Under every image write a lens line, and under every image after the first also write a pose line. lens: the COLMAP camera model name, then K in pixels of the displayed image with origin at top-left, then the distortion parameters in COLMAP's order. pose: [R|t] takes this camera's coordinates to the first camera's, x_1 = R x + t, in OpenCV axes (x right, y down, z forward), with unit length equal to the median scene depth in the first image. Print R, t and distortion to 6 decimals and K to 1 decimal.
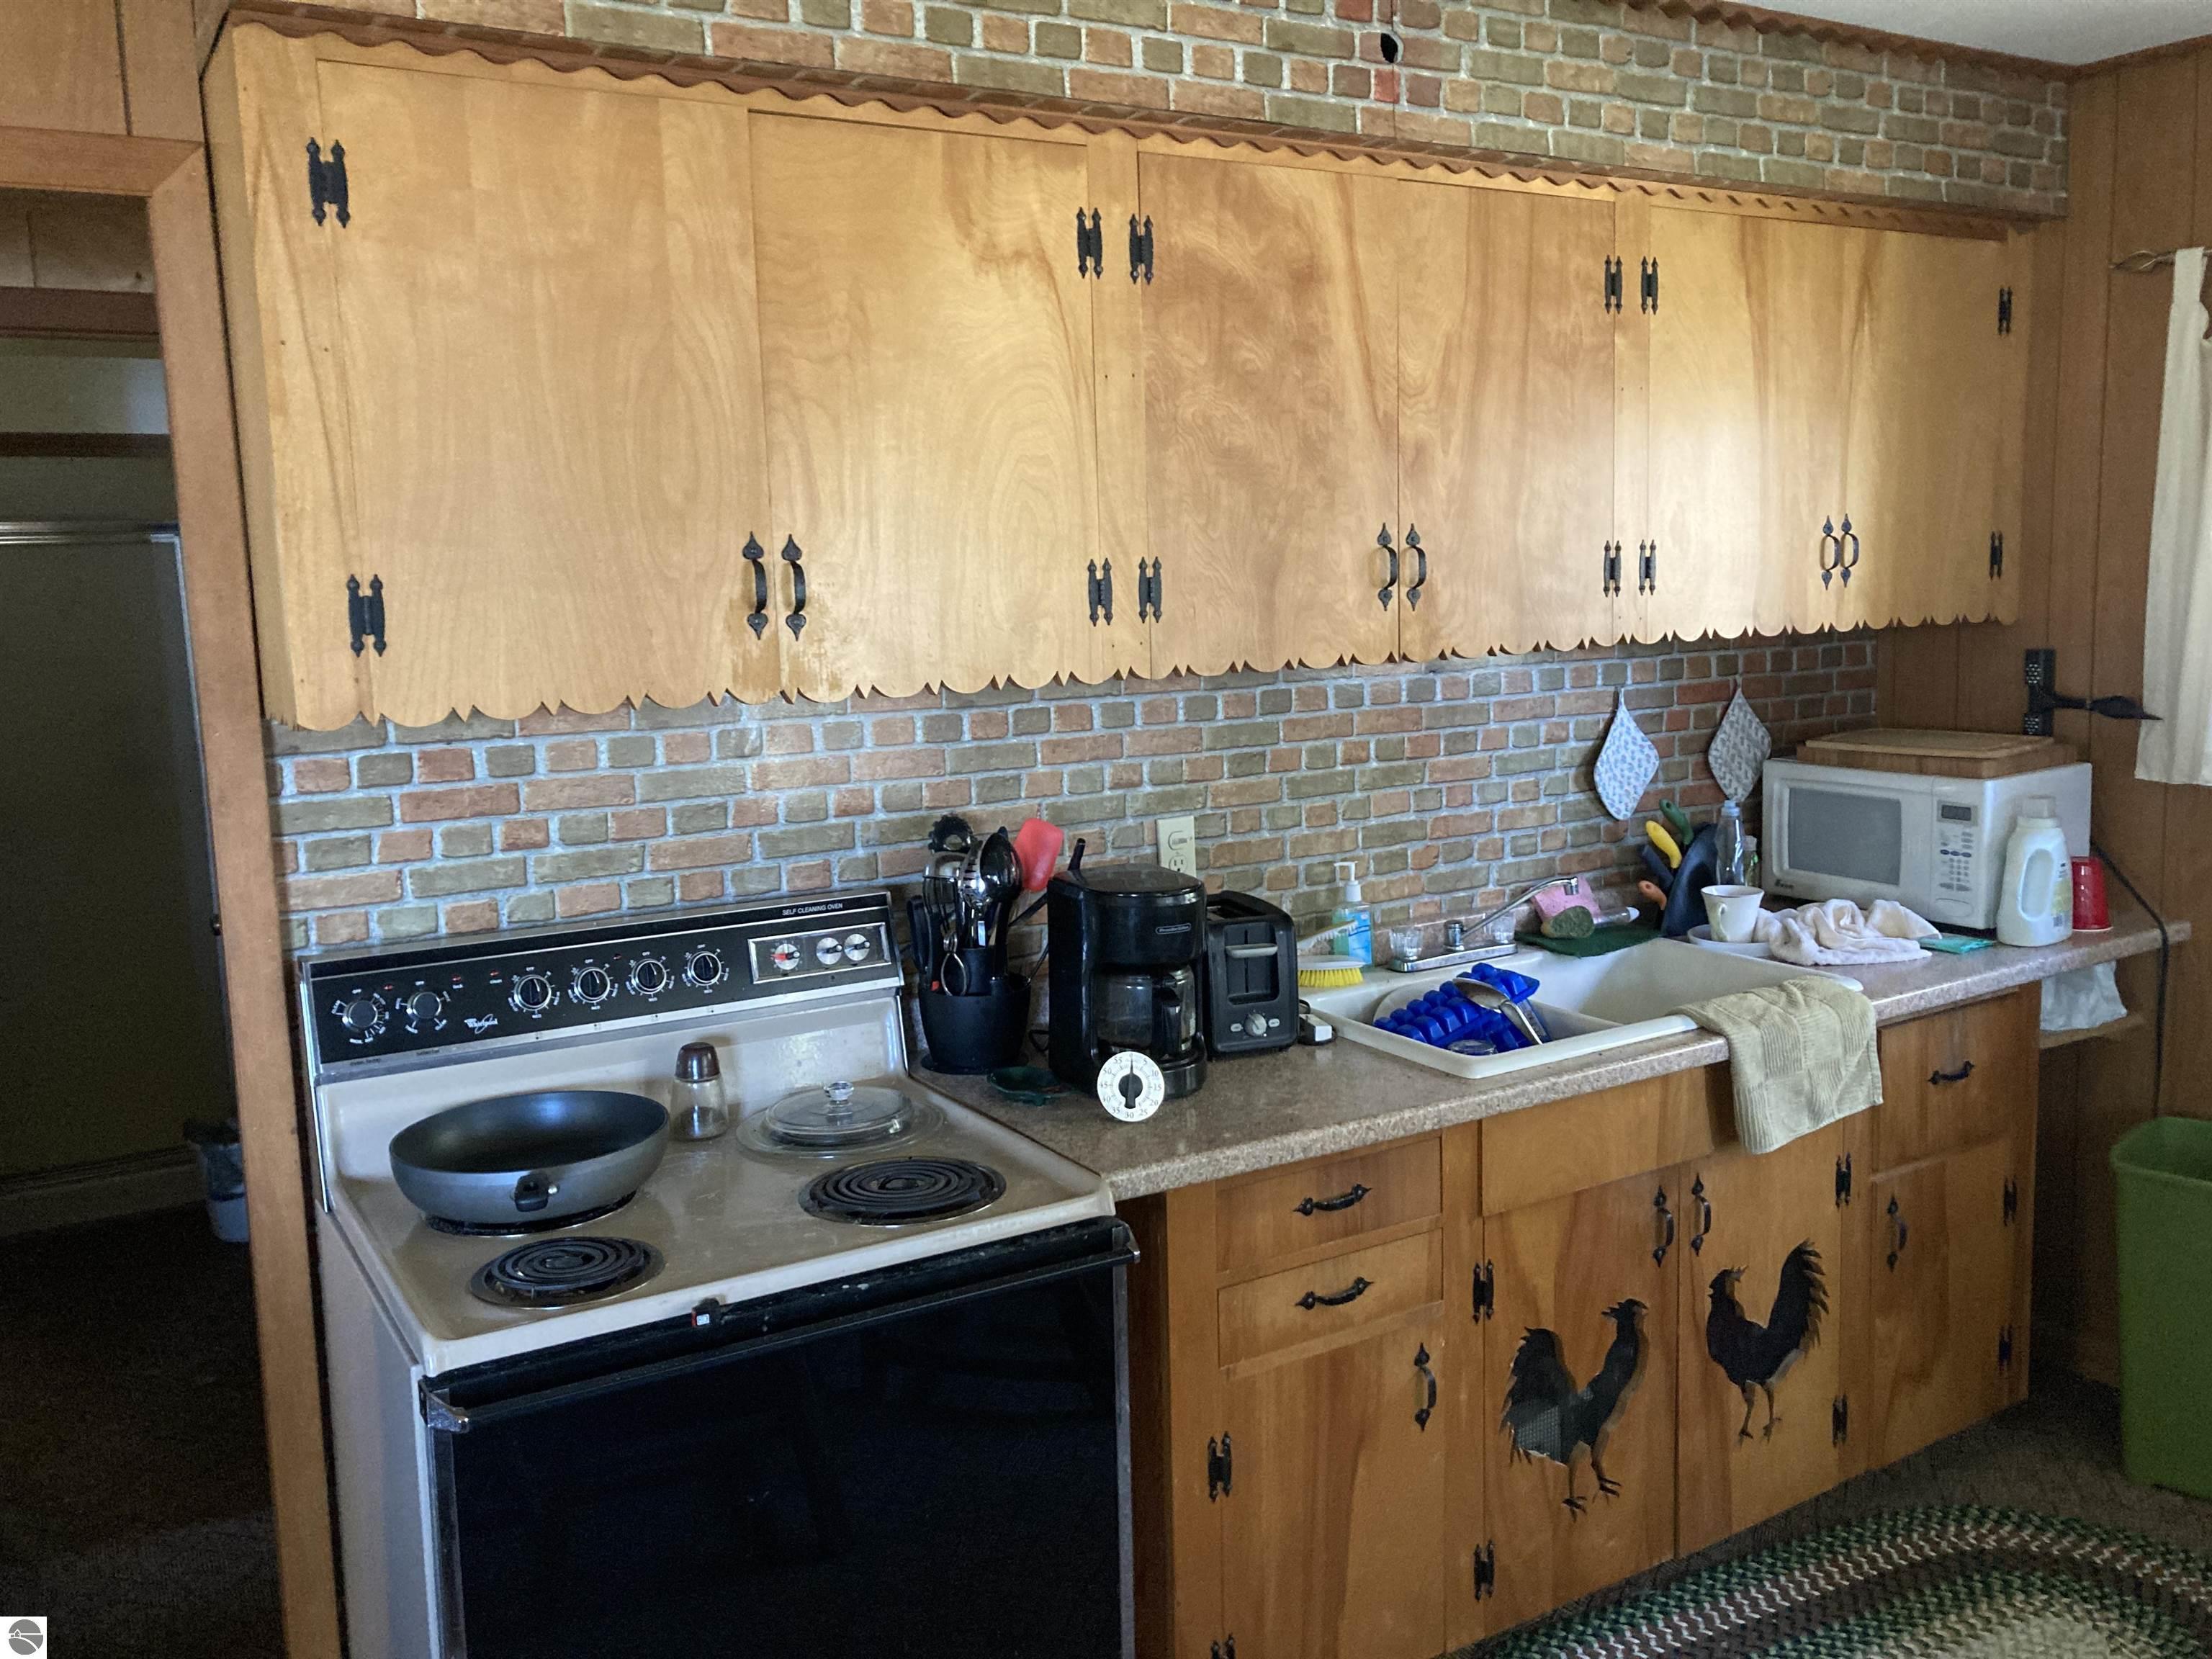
lens RADIAL K [[1790.0, 0, 1095.5], [0, 1790.0, 805.5], [0, 0, 1]] dist [0.059433, -0.077623]
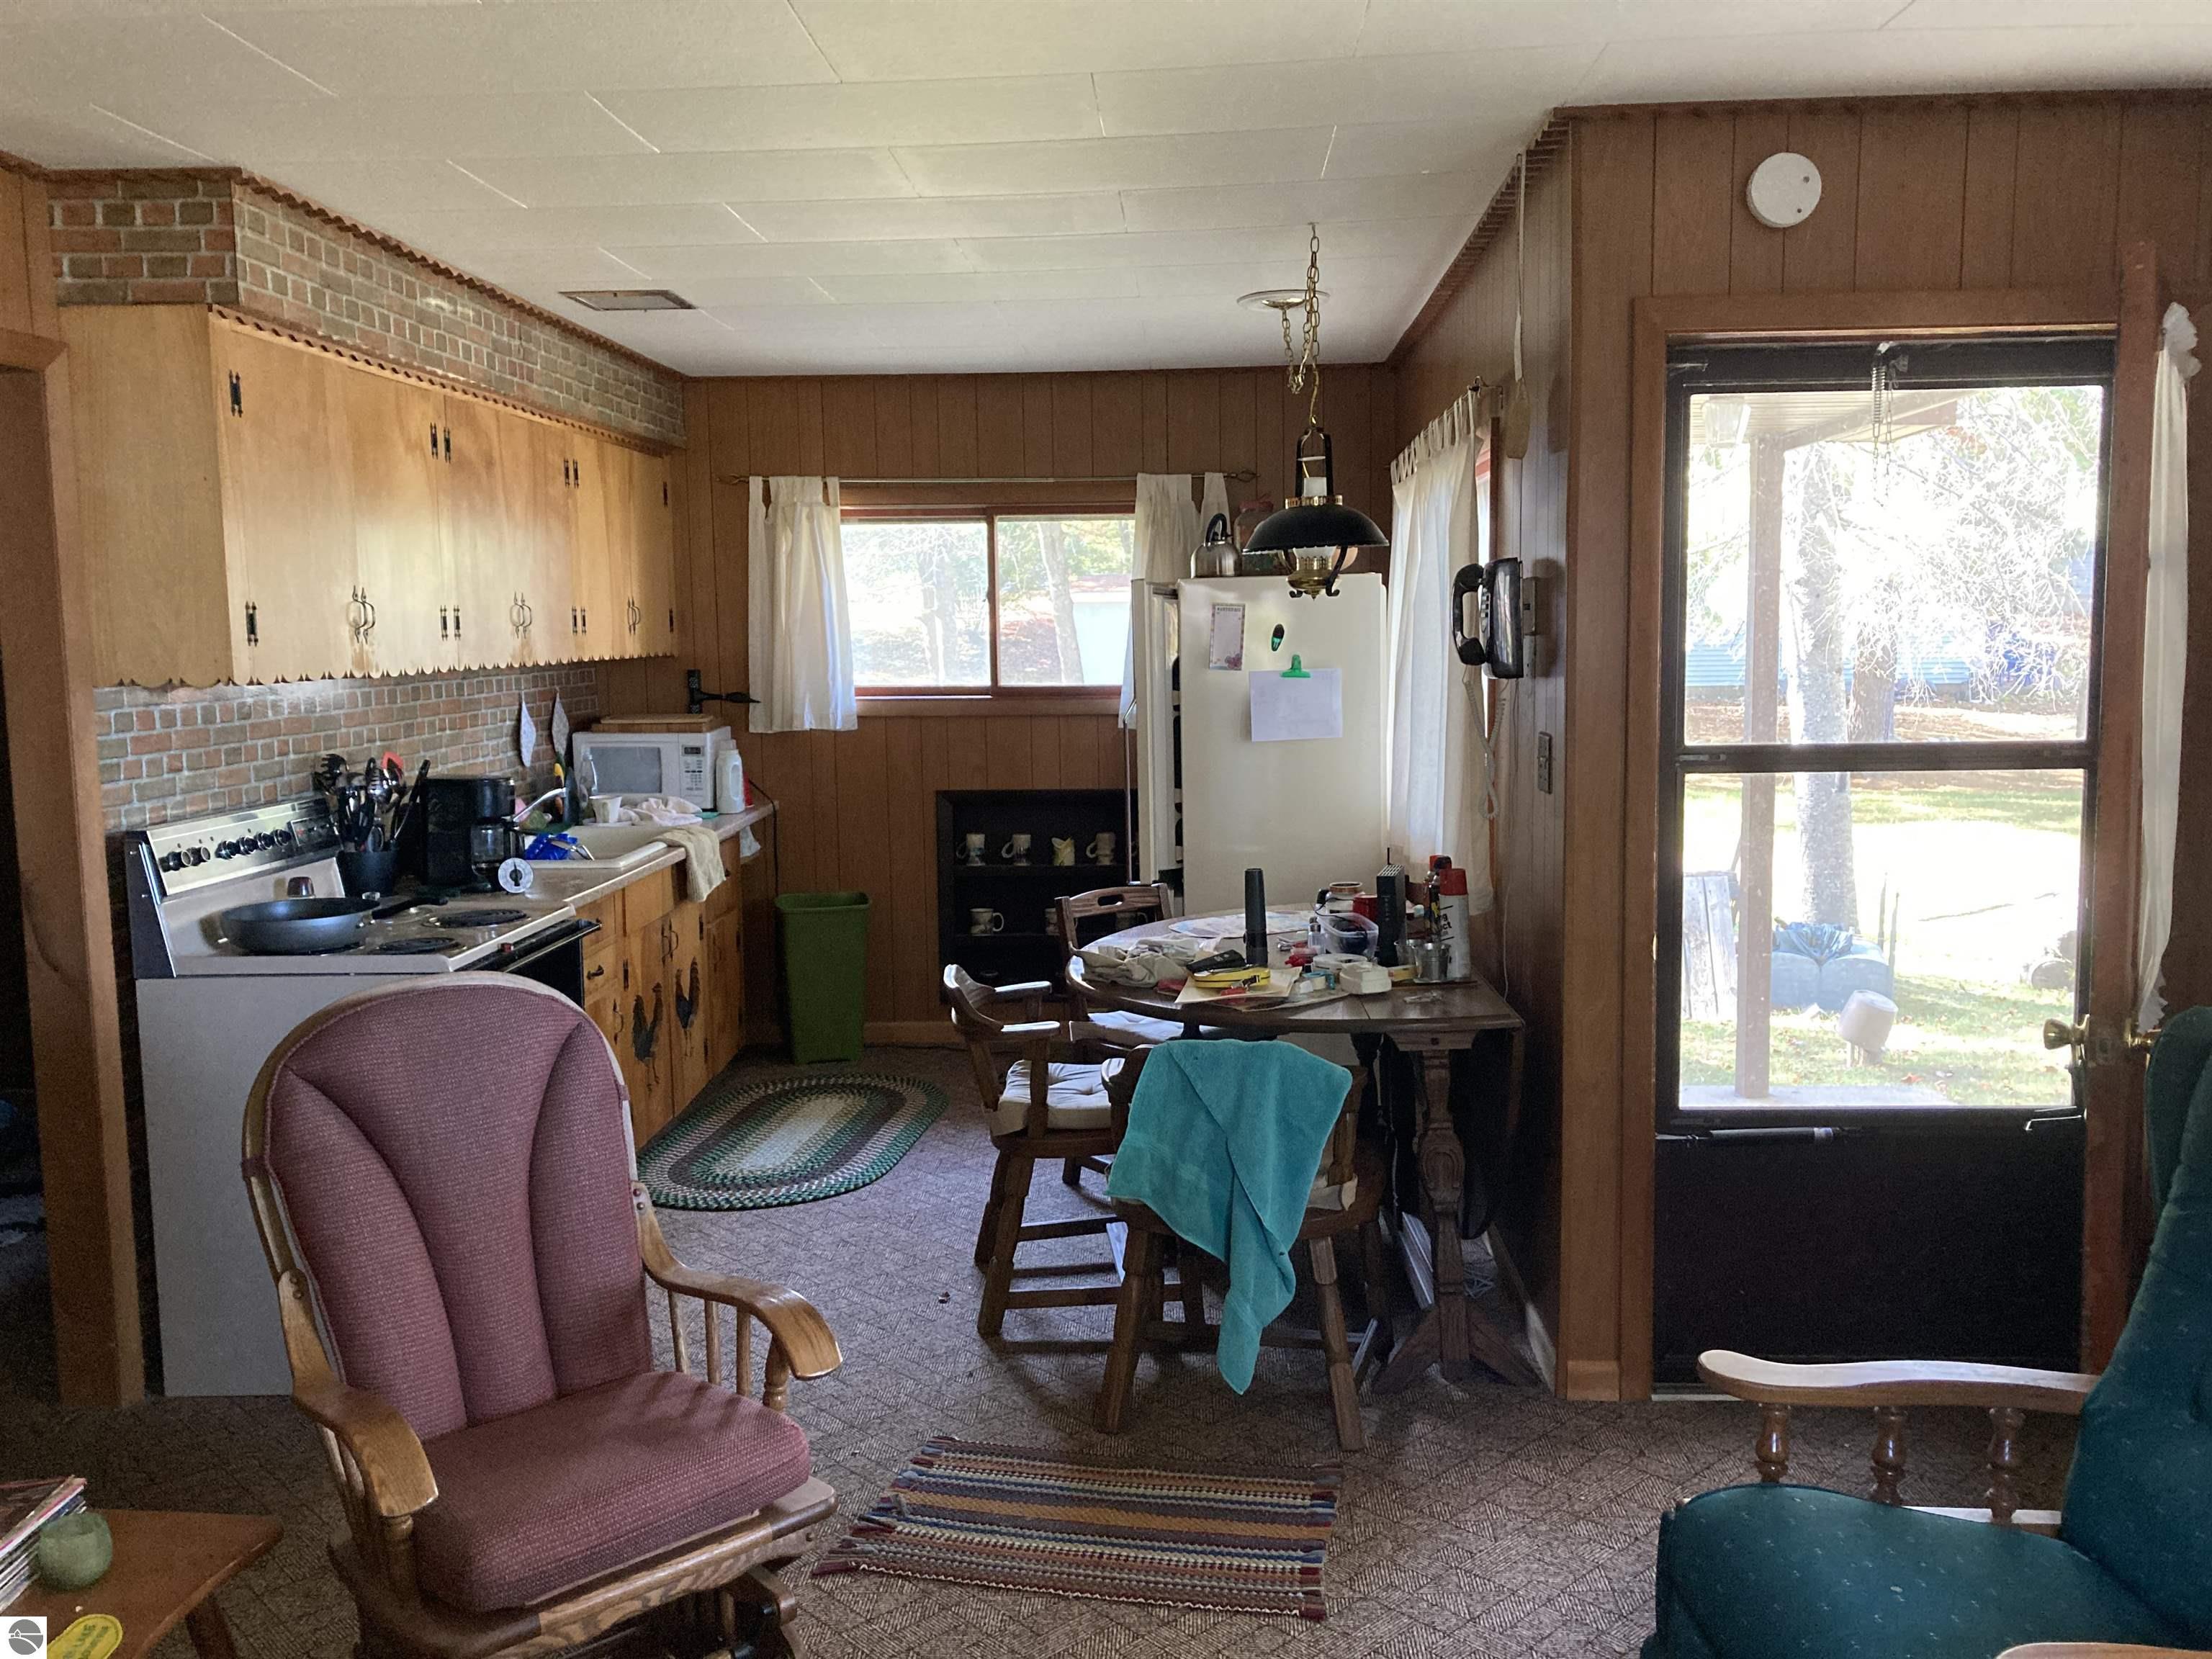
lens RADIAL K [[1790.0, 0, 1095.5], [0, 1790.0, 805.5], [0, 0, 1]] dist [0.059433, -0.077623]
pose [[0.560436, -0.062908, 0.825805, -0.915915], [0.102255, 0.994738, 0.006382, 0.098289], [-0.821861, 0.080866, 0.563920, -0.465719]]
